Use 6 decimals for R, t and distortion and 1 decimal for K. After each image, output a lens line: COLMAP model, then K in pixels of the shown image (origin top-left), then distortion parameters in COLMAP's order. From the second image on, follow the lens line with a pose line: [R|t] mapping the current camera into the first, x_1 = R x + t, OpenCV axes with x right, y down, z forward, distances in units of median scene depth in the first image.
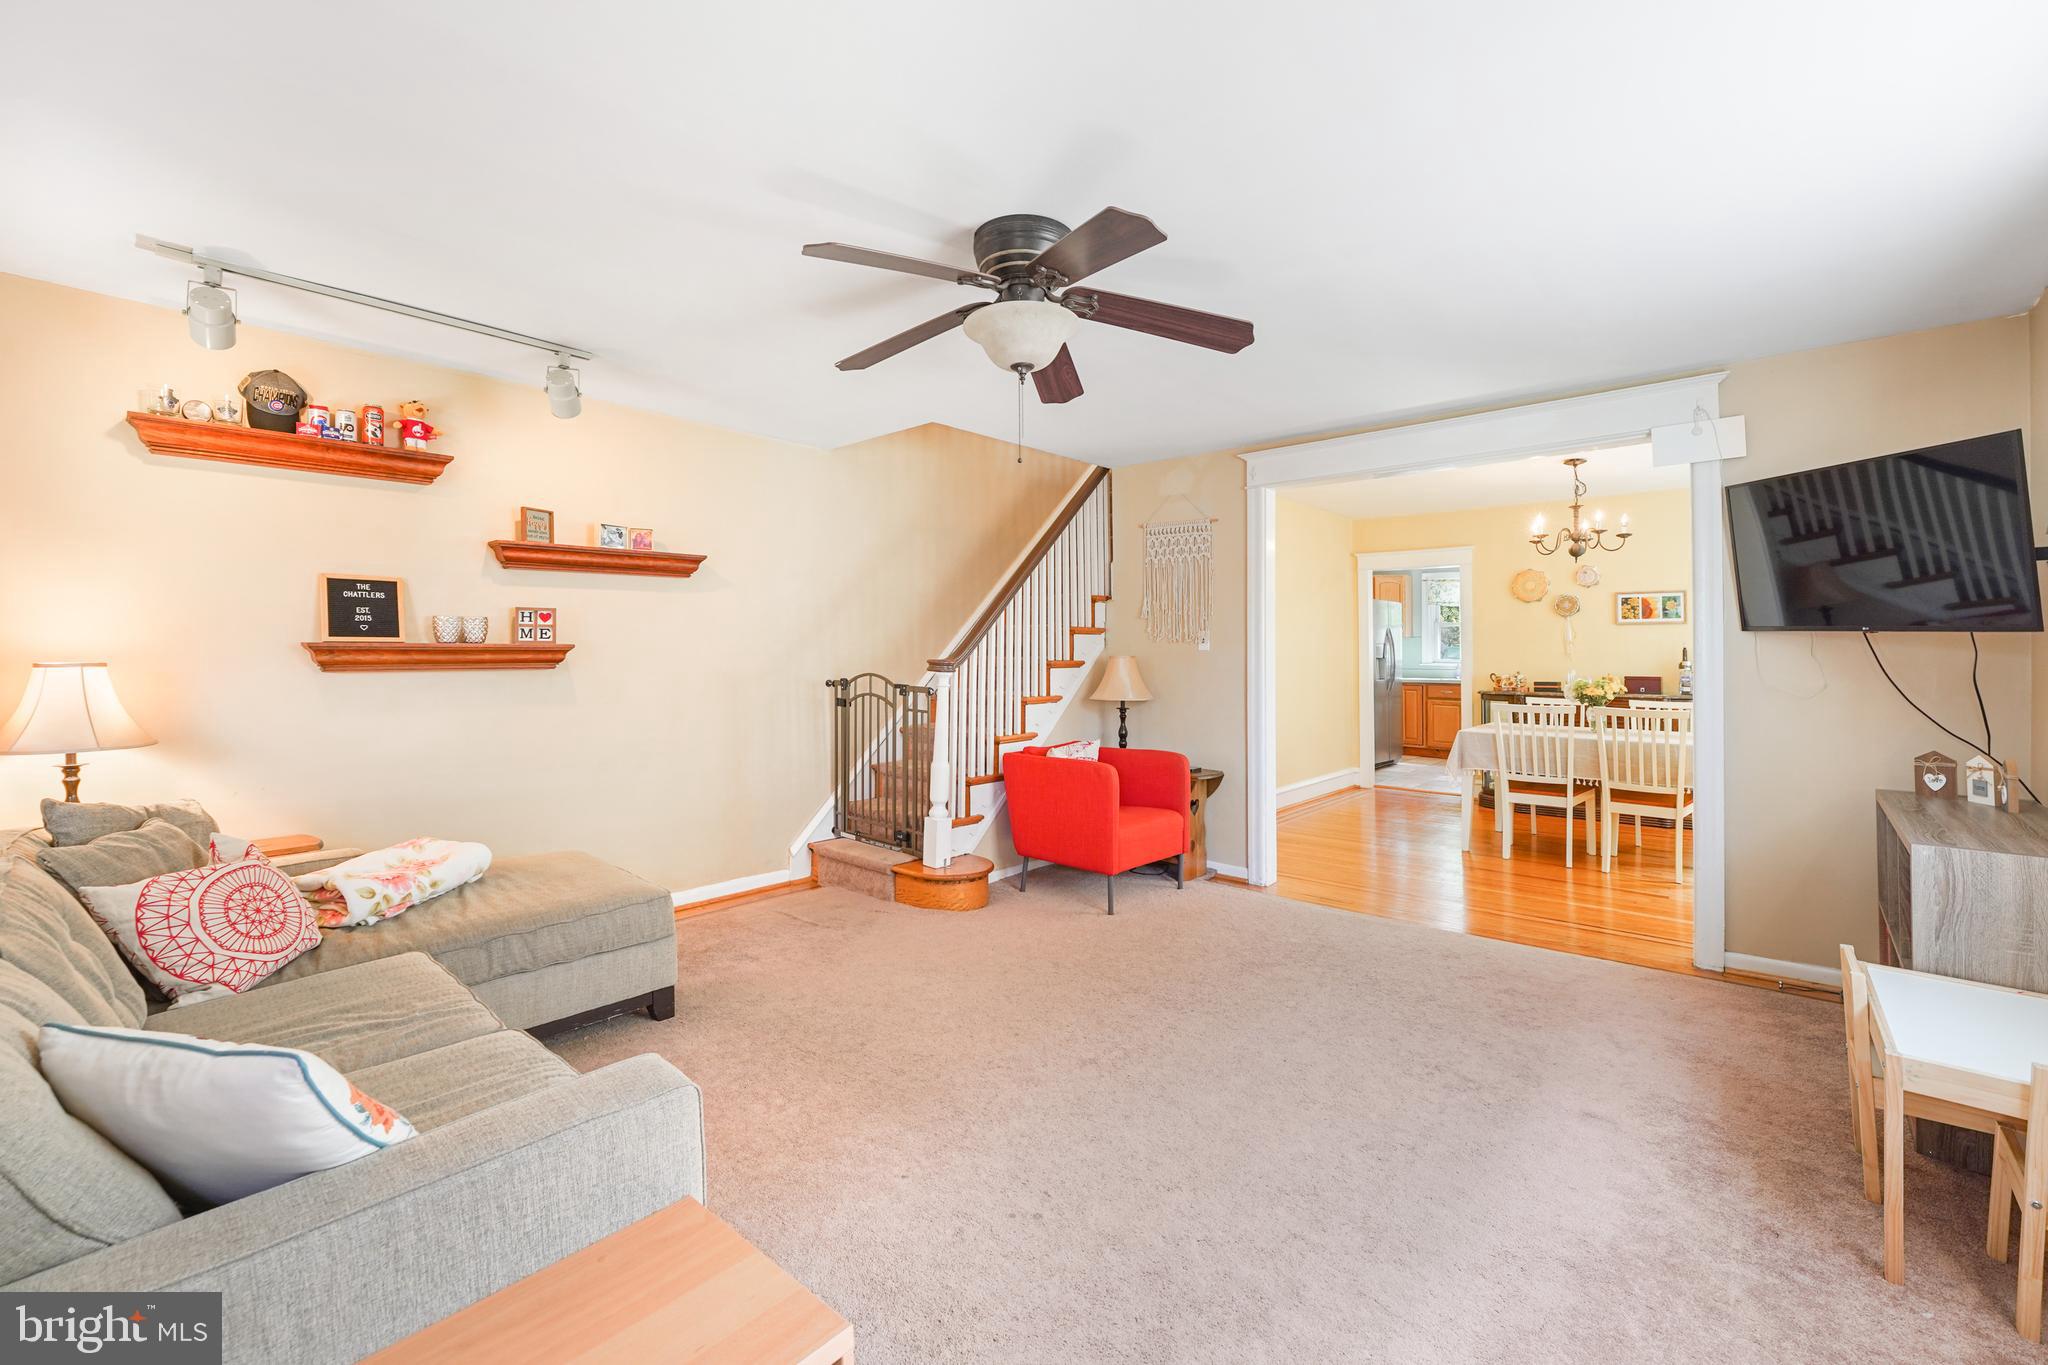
lens RADIAL K [[850.4, 0, 1003.7], [0, 850.4, 650.7], [0, 0, 1]] dist [-0.009637, -0.000807]
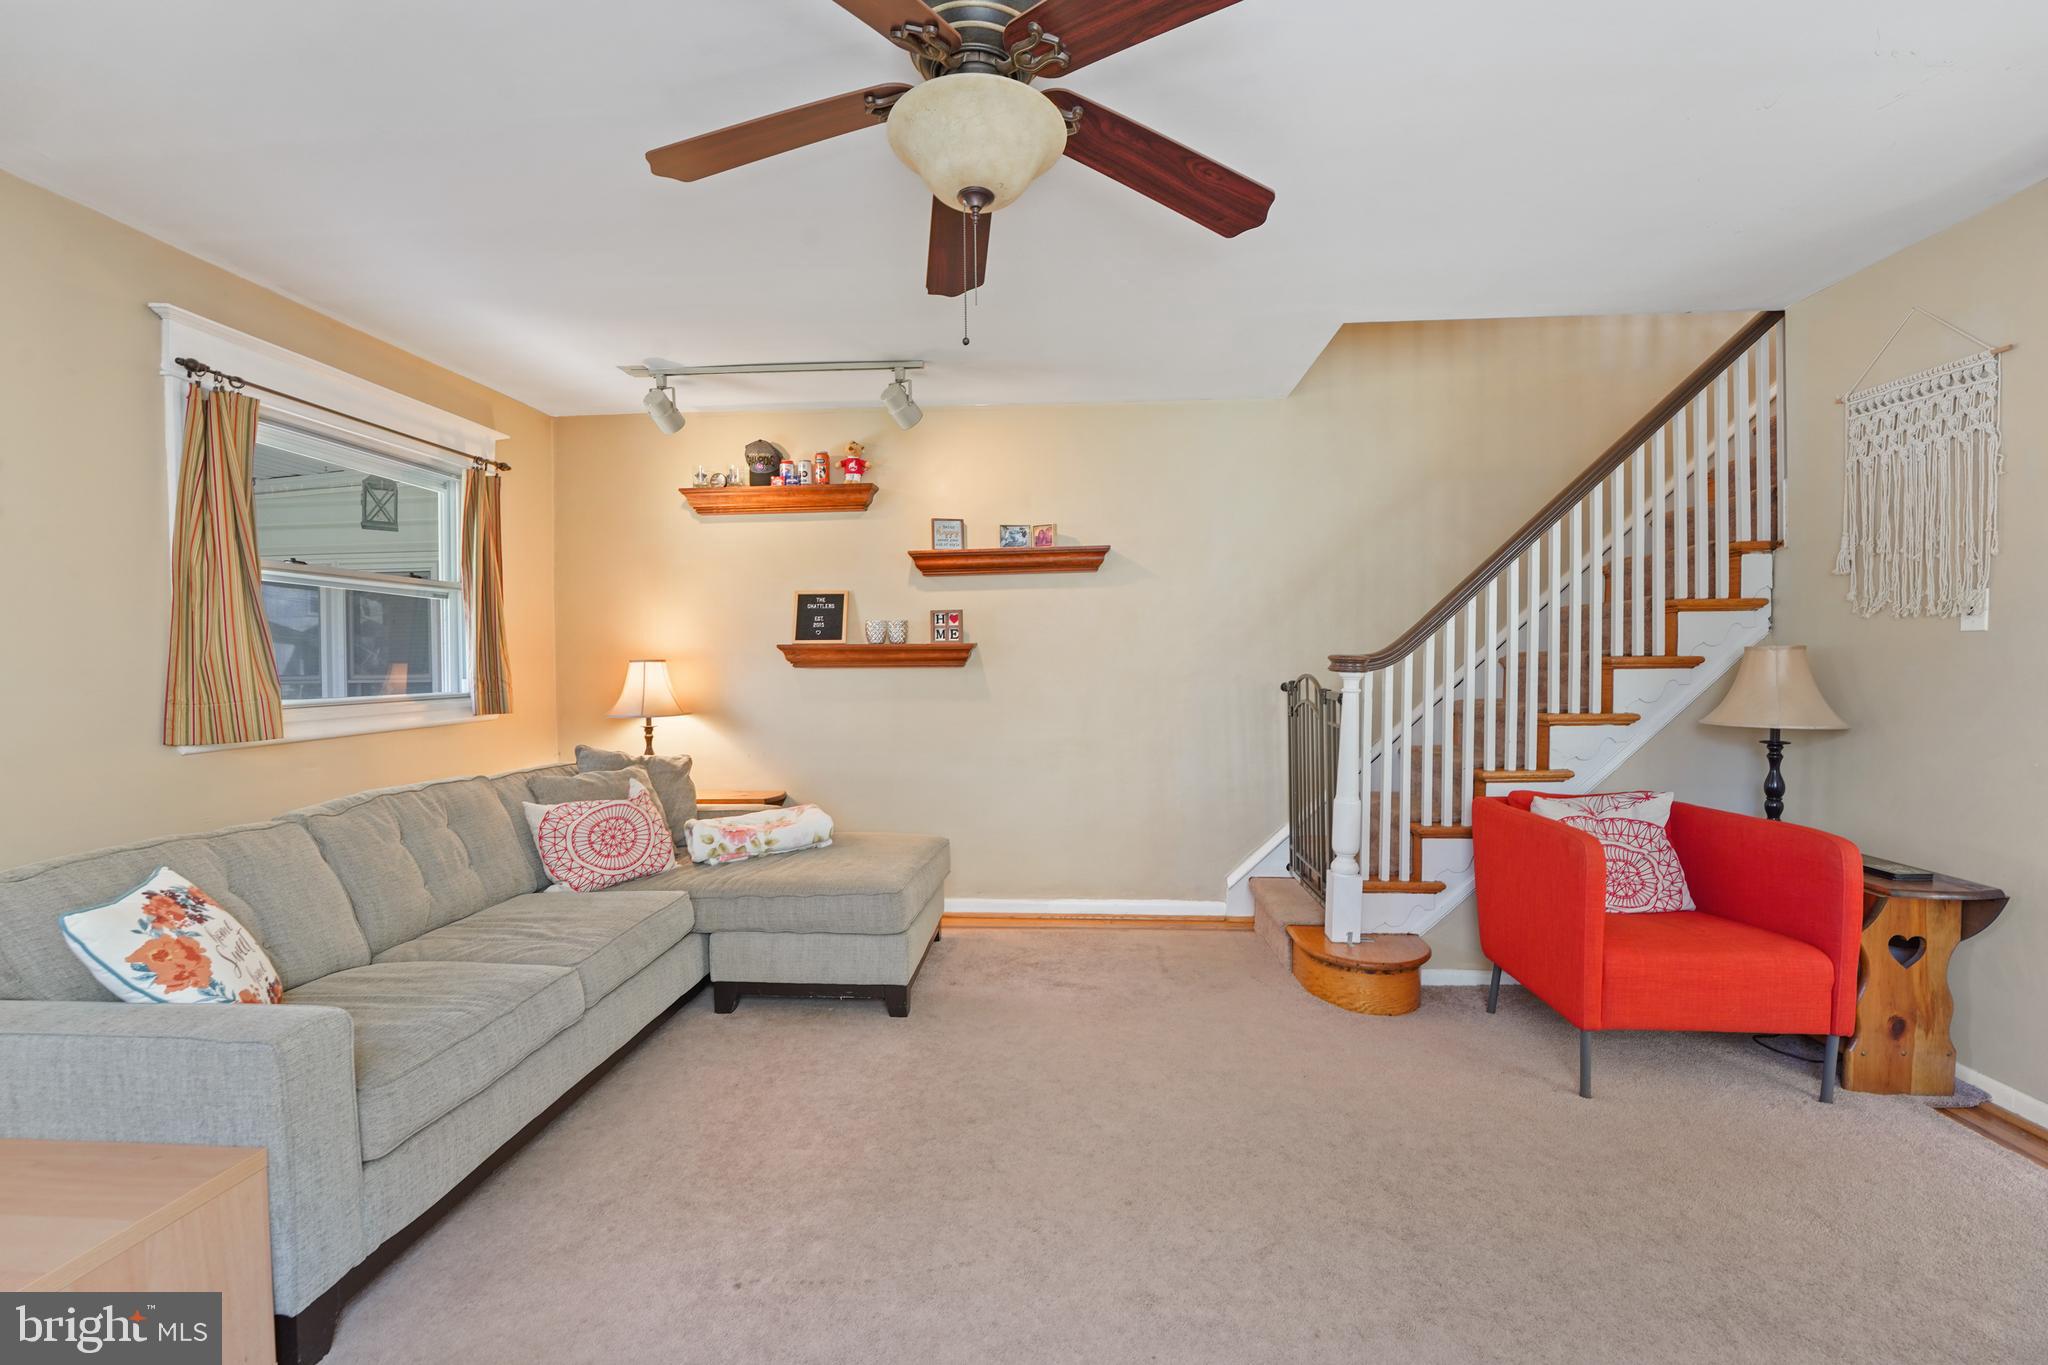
lens RADIAL K [[850.4, 0, 1022.6], [0, 850.4, 679.5], [0, 0, 1]] dist [-0.009637, -0.000807]
pose [[0.626603, 0.009026, -0.779286, 0.340061], [0.008059, 0.999804, 0.018060, 0.018108], [0.779297, -0.017597, 0.626408, 0.367669]]
